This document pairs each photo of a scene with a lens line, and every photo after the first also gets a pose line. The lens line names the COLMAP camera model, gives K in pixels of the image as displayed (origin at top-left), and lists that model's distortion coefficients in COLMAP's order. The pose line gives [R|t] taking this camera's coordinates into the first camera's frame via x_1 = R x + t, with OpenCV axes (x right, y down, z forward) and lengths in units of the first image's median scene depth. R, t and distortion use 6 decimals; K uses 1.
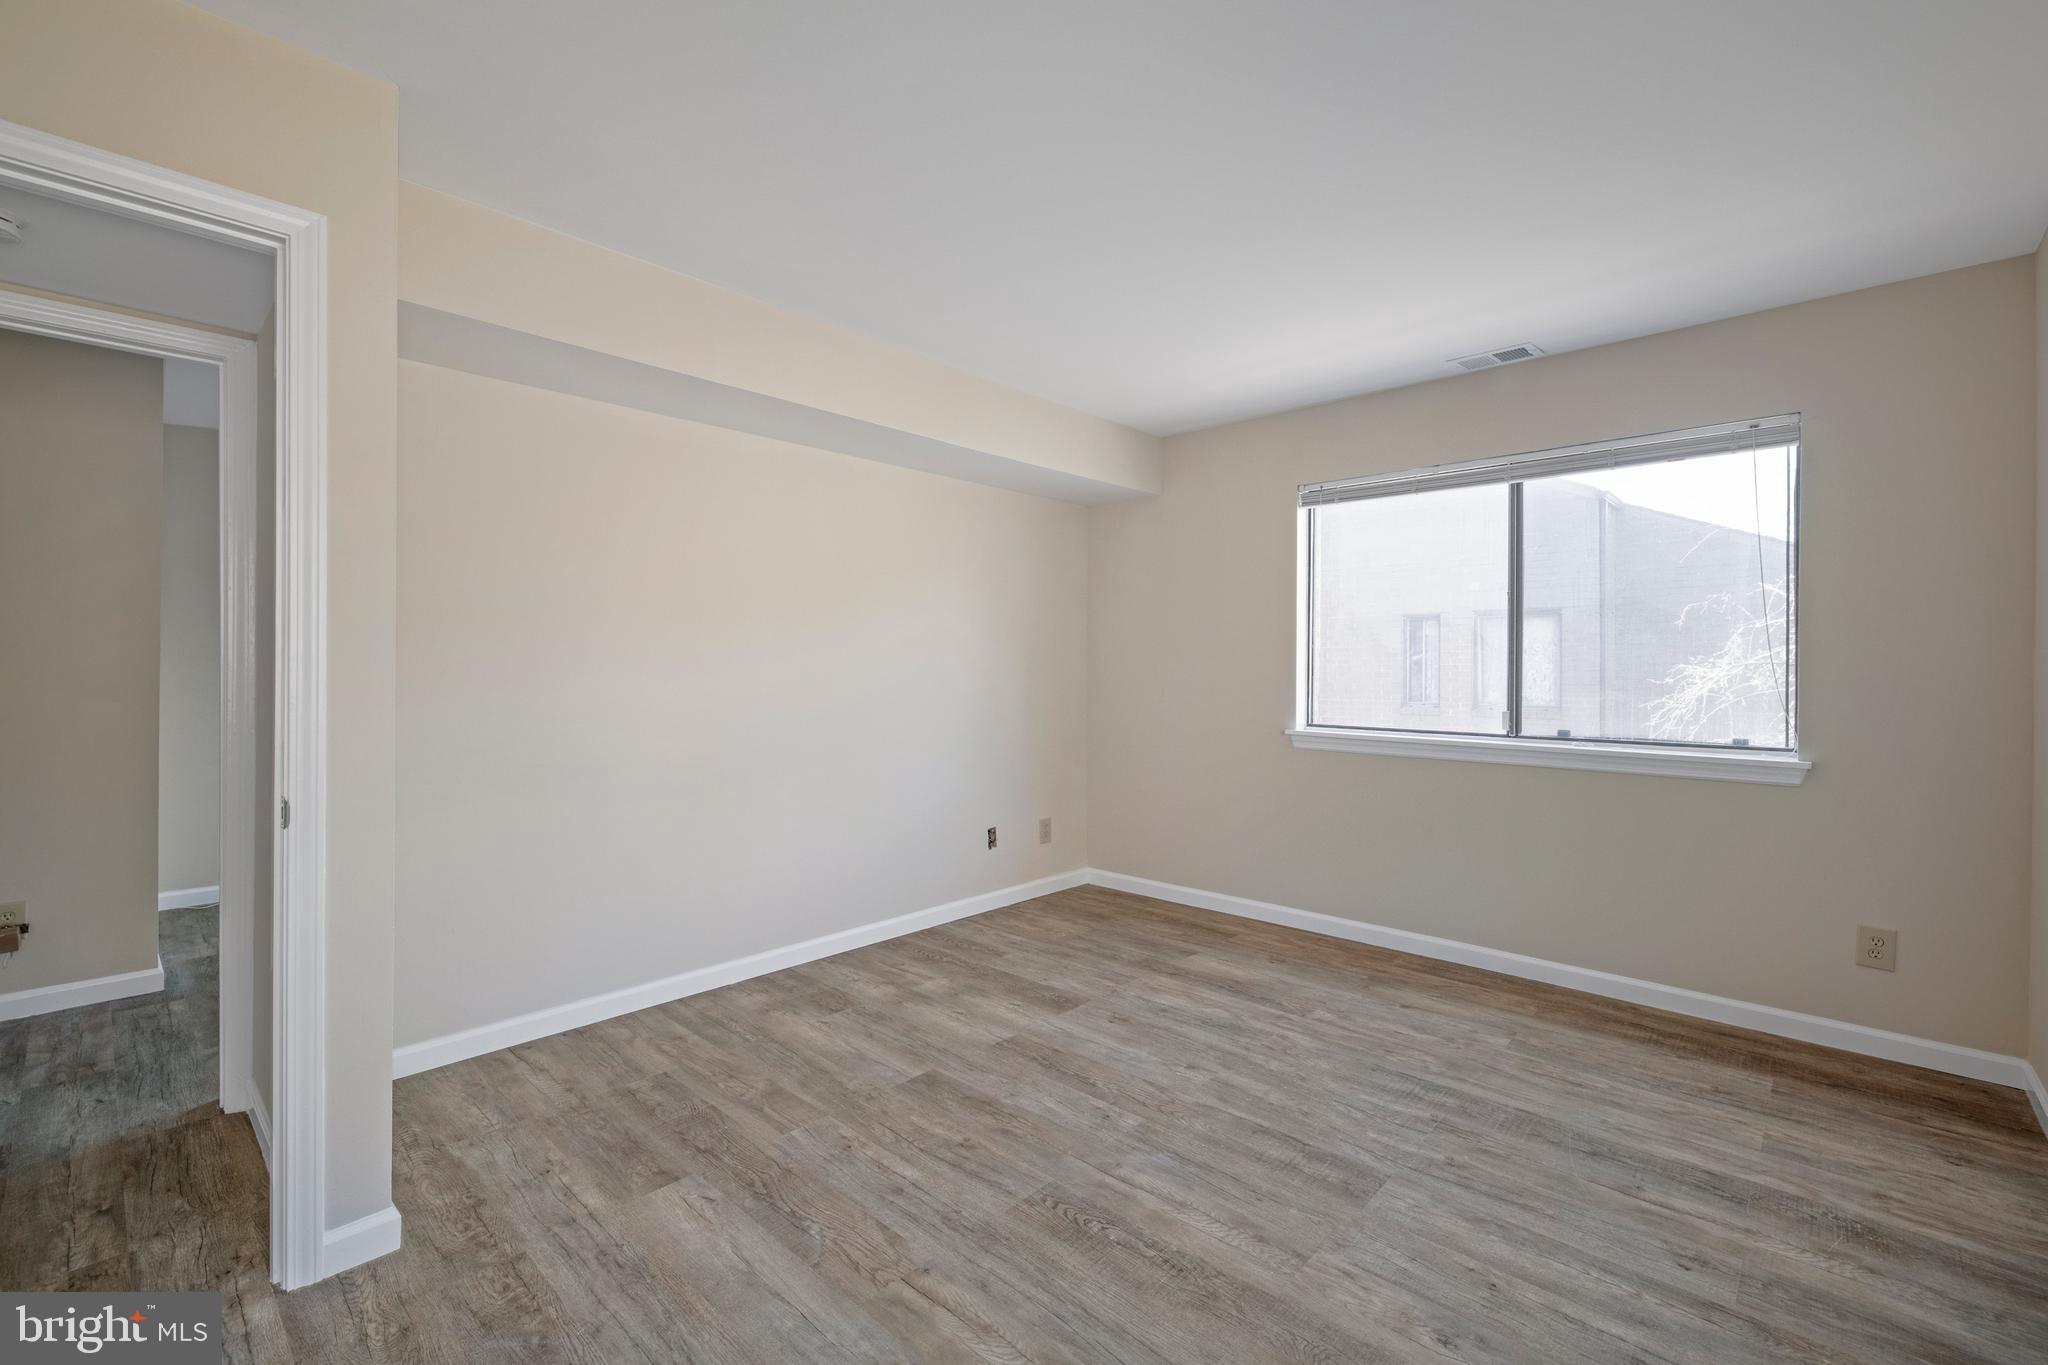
lens RADIAL K [[875.3, 0, 1023.4], [0, 875.3, 673.3], [0, 0, 1]] dist [-0.004143, 0.000191]
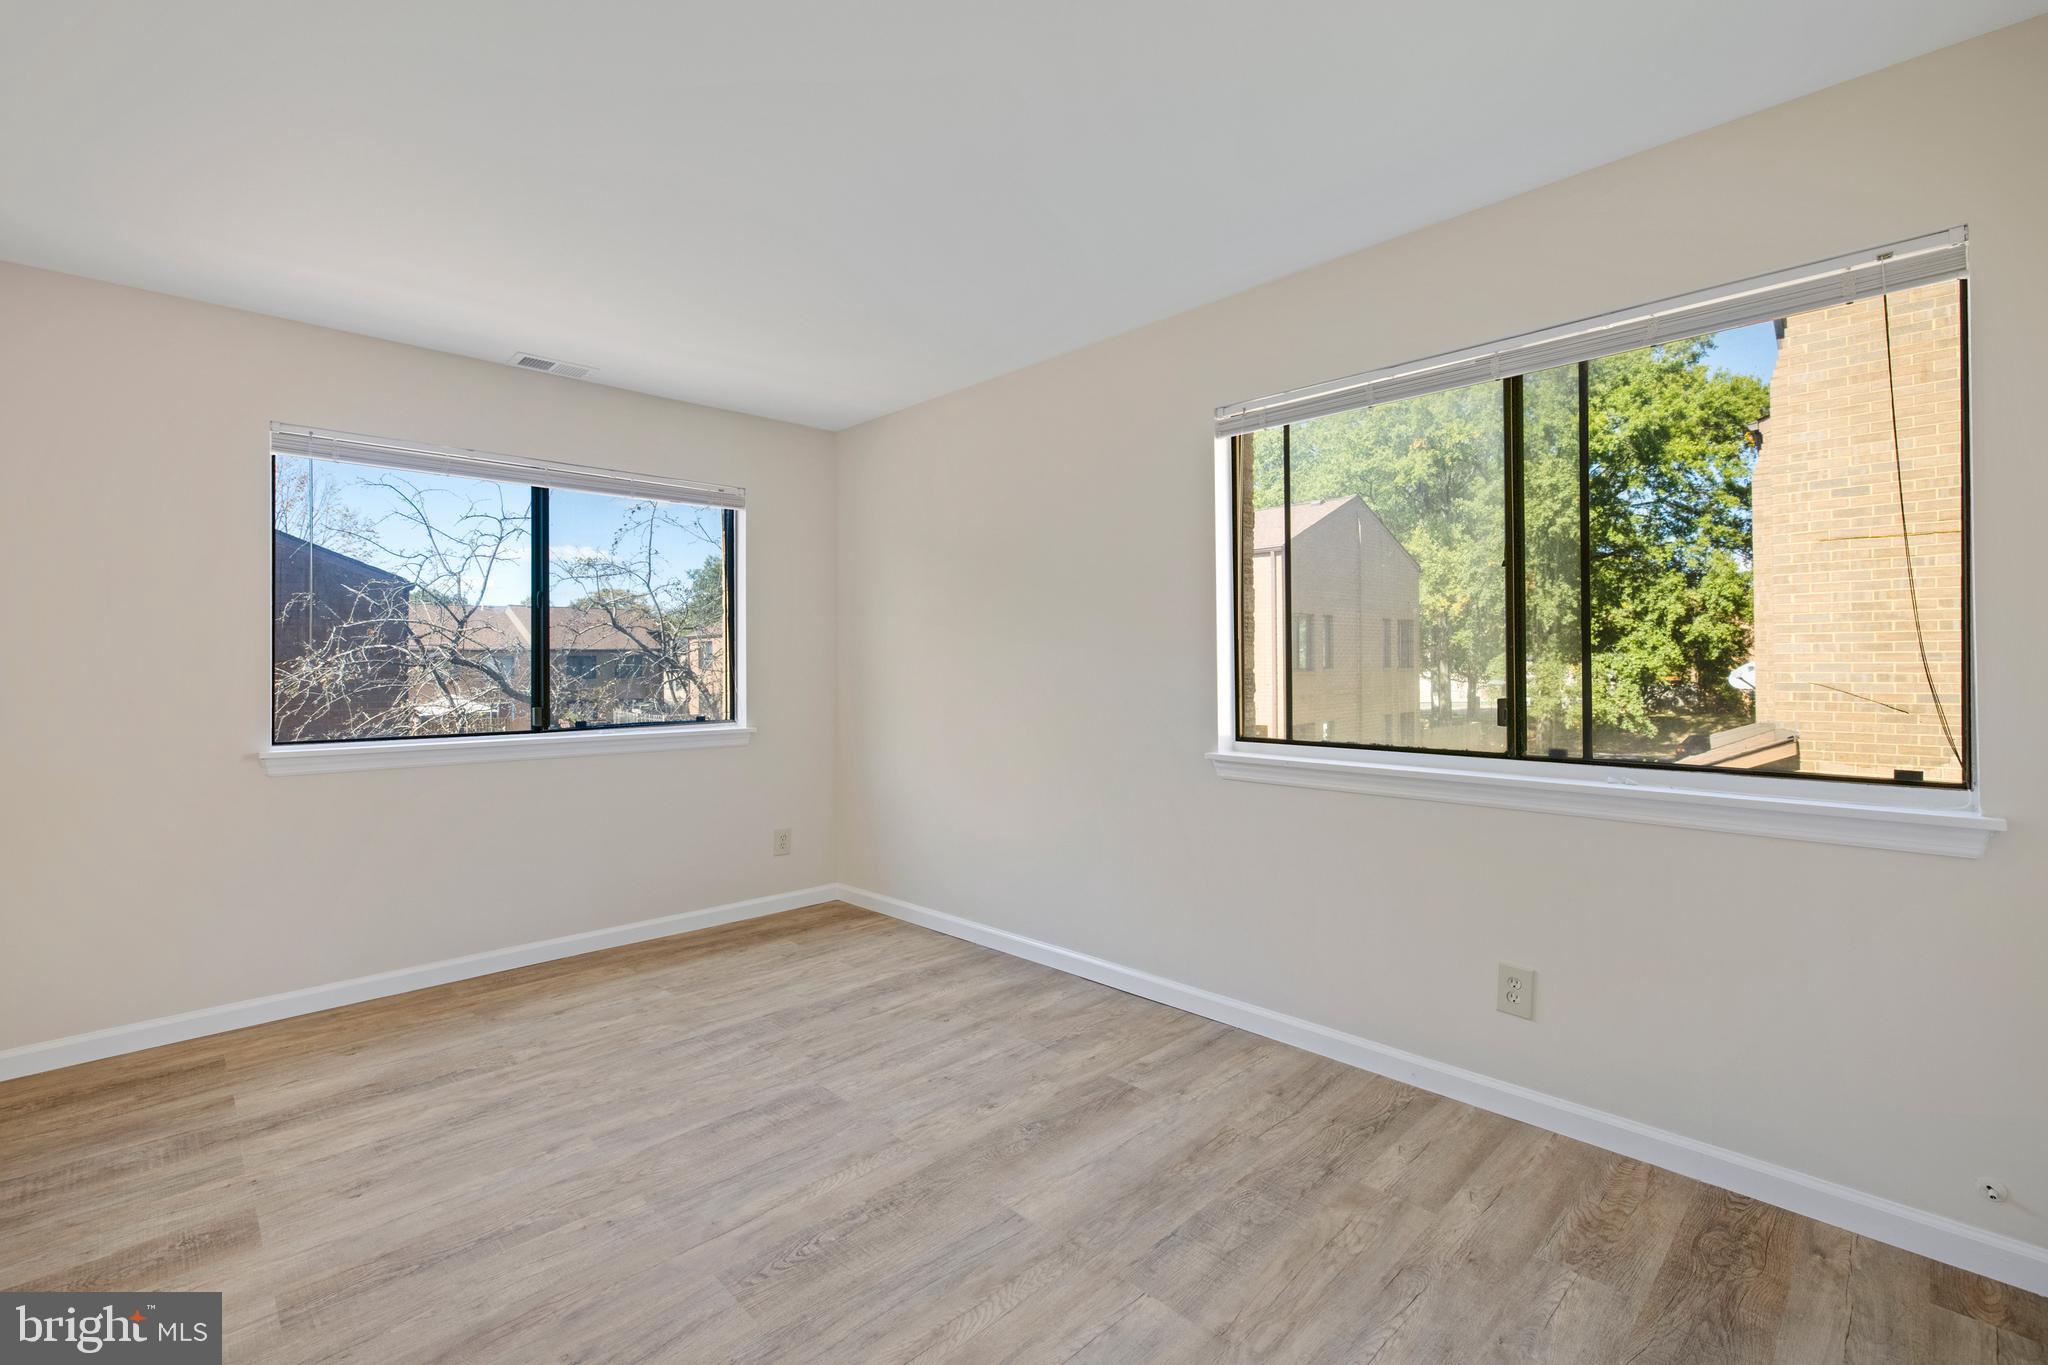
lens RADIAL K [[875.3, 0, 1023.4], [0, 875.3, 673.3], [0, 0, 1]] dist [-0.004143, 0.000191]
pose [[0.047398, -0.013701, 0.998782, -0.622439], [0.011868, 0.999843, 0.013152, -0.009461], [-0.998806, 0.011230, 0.047553, 0.514232]]
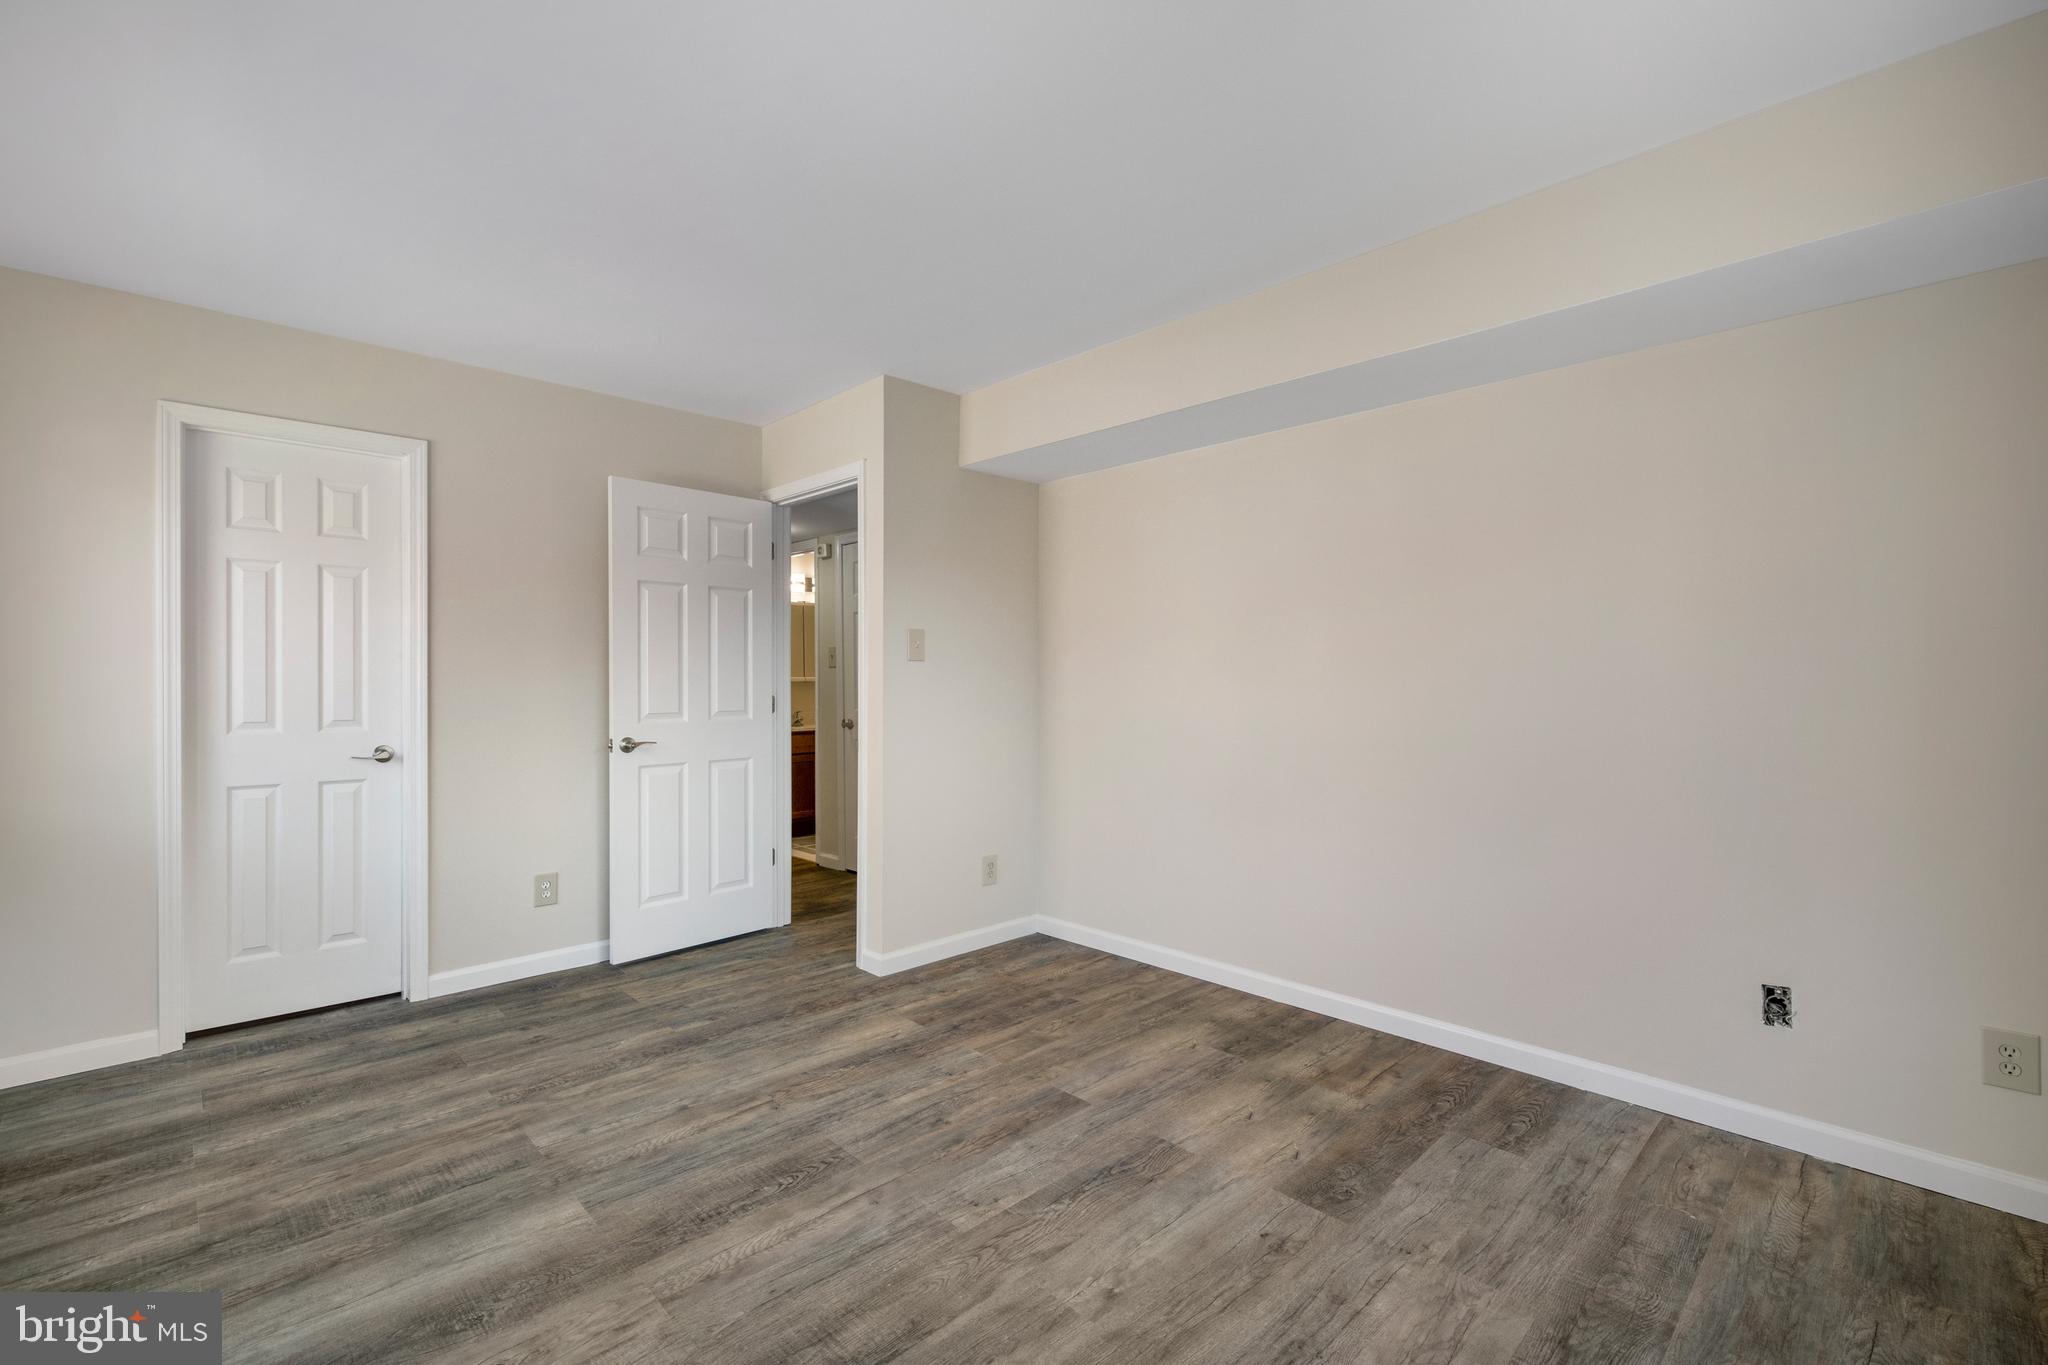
lens RADIAL K [[875.3, 0, 1023.4], [0, 875.3, 673.3], [0, 0, 1]] dist [-0.004143, 0.000191]
pose [[-0.049477, -0.008368, -0.998740, 0.861377], [-0.003665, 0.999960, -0.008196, -0.007569], [0.998769, 0.003254, -0.049506, 0.980313]]
